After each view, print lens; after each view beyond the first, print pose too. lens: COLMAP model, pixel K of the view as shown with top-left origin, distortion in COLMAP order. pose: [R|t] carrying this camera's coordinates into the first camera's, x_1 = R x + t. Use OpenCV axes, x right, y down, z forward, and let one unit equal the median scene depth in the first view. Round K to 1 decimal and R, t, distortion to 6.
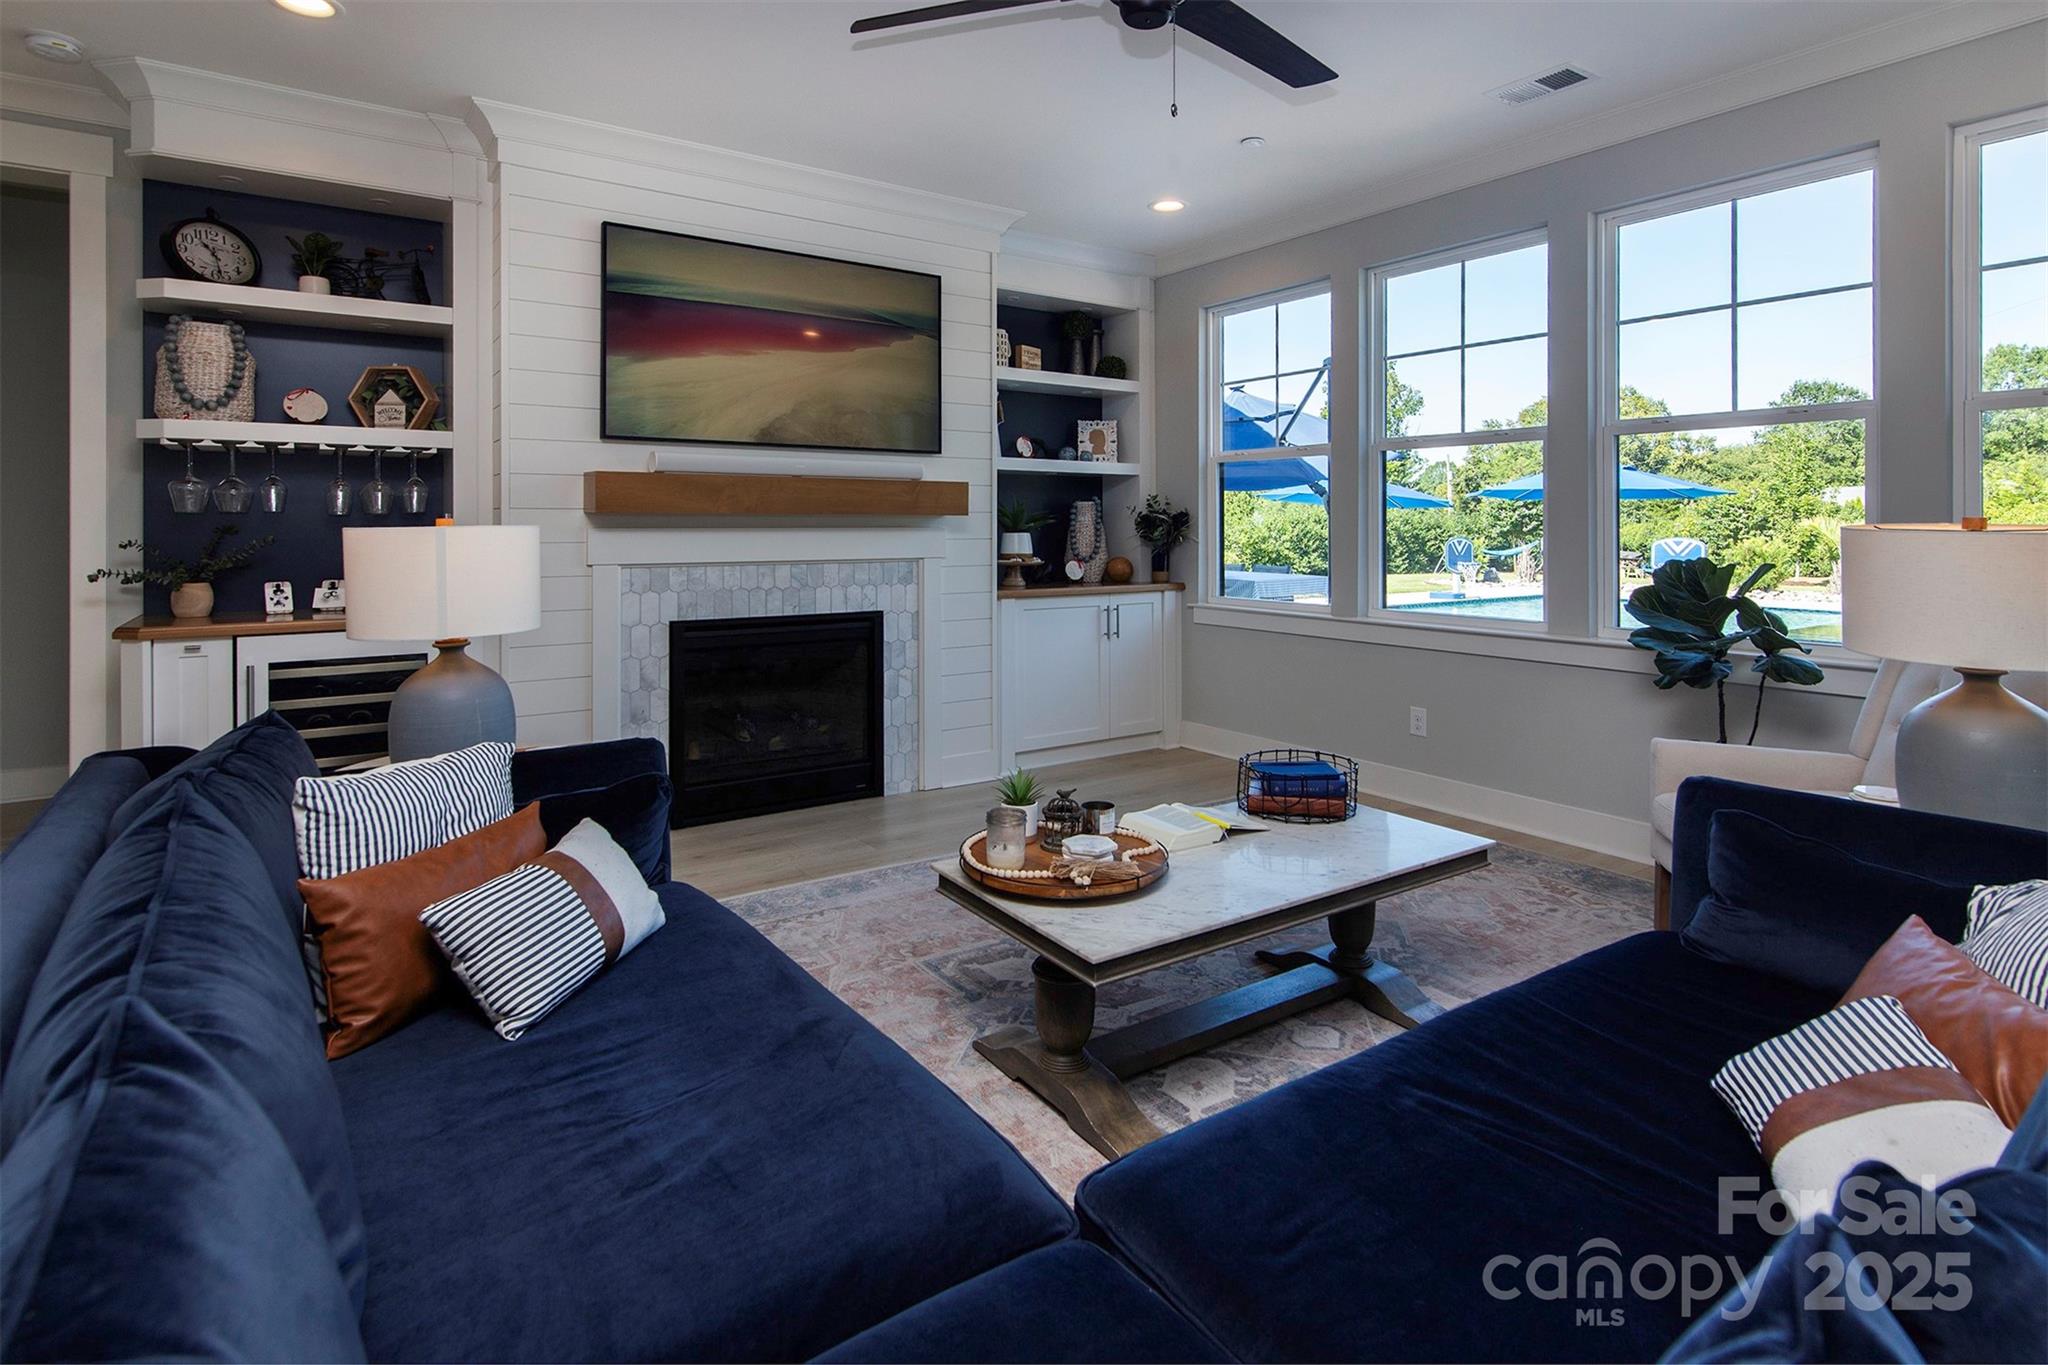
lens RADIAL K [[1024.1, 0, 999.7], [0, 1024.1, 529.1], [0, 0, 1]] dist [-0.001150, -0.001094]
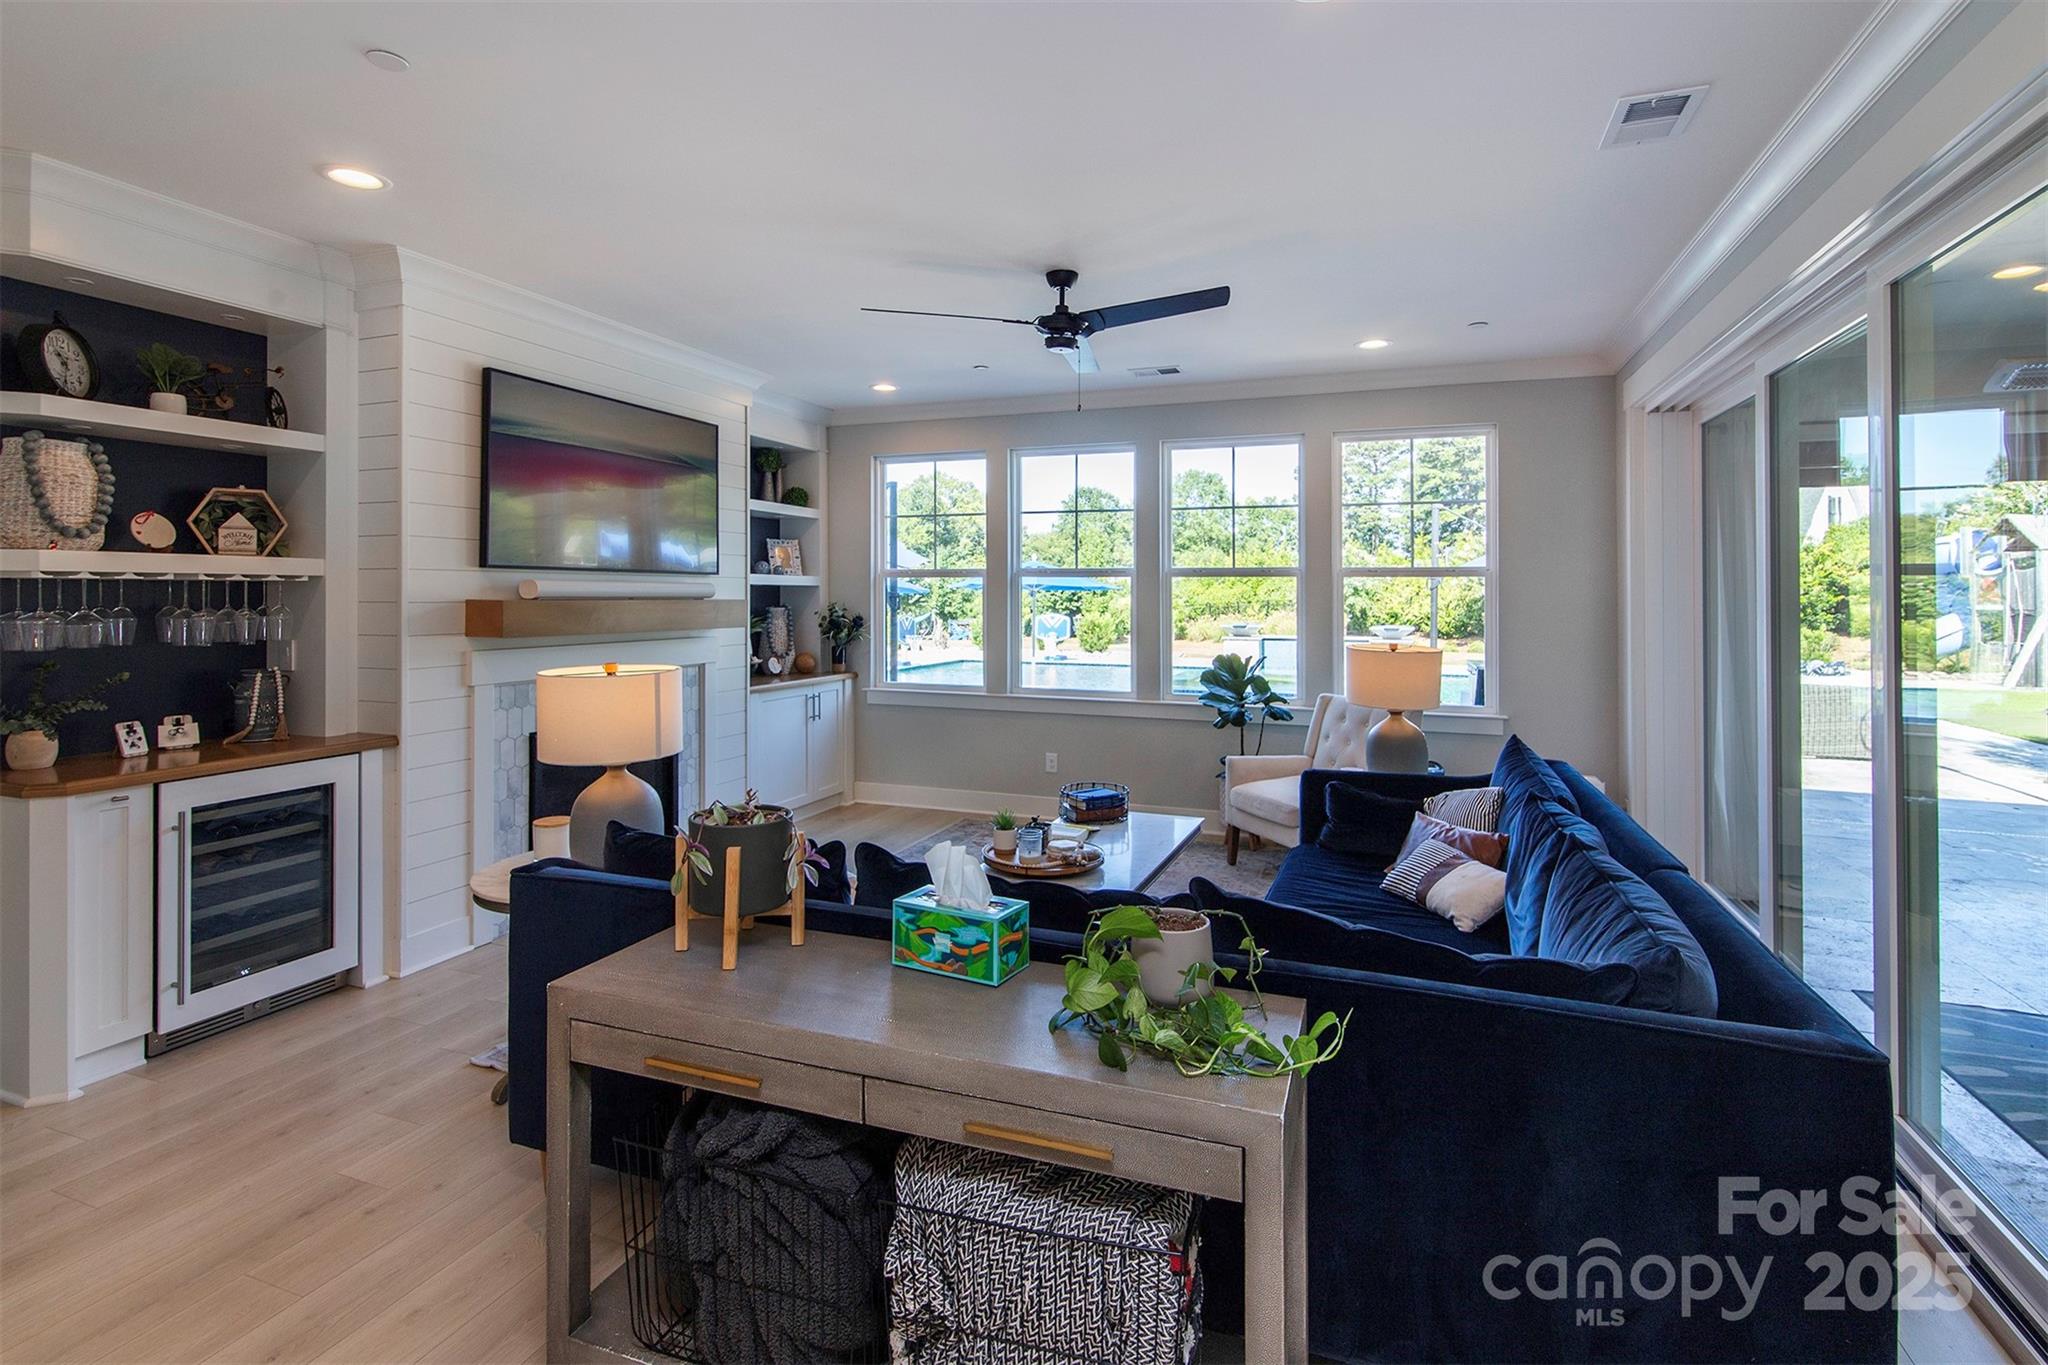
lens RADIAL K [[1004.1, 0, 1014.4], [0, 1004.1, 588.9], [0, 0, 1]] dist [-0.003222, -0.000662]
pose [[0.820938, 0.006298, 0.570983, -0.517435], [-0.002115, 0.999966, -0.007988, -0.057550], [-0.571013, 0.005350, 0.820923, -0.180396]]
